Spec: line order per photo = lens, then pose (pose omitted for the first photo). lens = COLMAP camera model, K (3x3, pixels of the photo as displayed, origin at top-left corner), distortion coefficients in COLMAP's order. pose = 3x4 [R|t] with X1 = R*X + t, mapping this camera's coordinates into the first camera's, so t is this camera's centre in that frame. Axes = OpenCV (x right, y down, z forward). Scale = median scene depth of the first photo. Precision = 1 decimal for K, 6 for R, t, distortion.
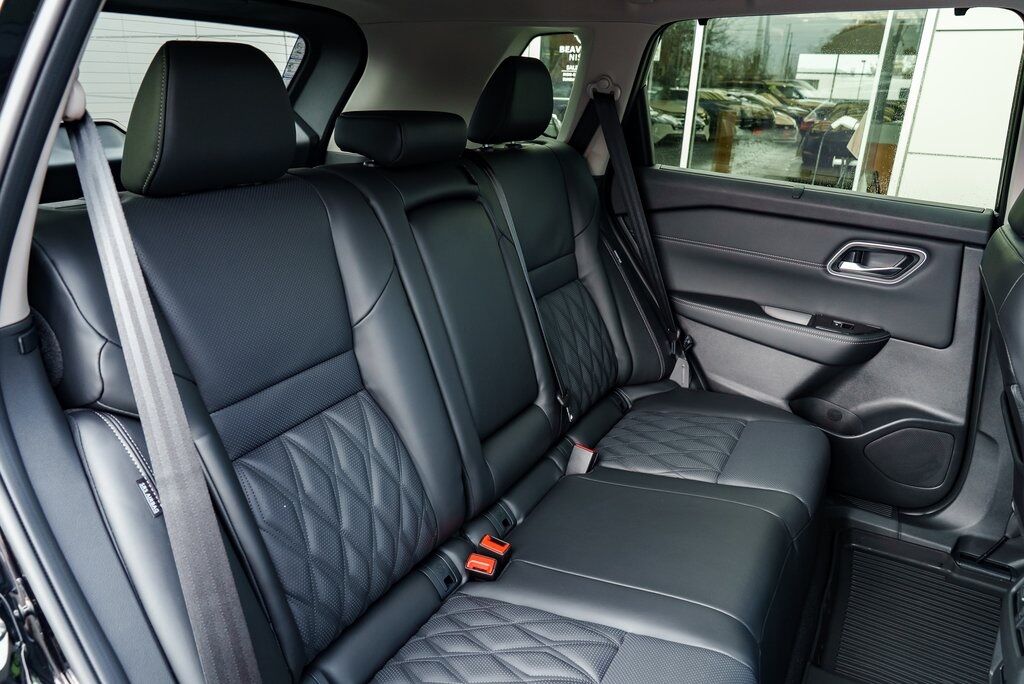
lens RADIAL K [[696.3, 0, 509.1], [0, 696.3, 342.4], [0, 0, 1]] dist [-0.023538, 0.019642]
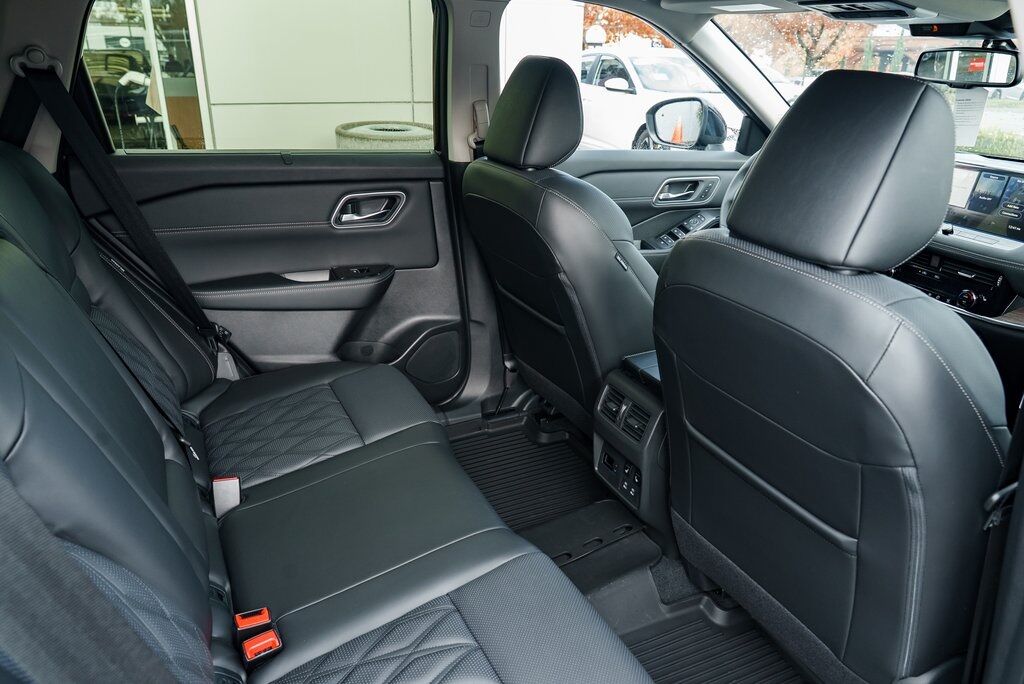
lens RADIAL K [[696.3, 0, 510.1], [0, 696.3, 341.8], [0, 0, 1]] dist [-0.023538, 0.019642]
pose [[0.558474, -0.340679, 0.756336, -0.263702], [0.291444, 0.934230, 0.205607, -0.077162], [-0.776638, 0.105603, 0.621032, 0.136039]]
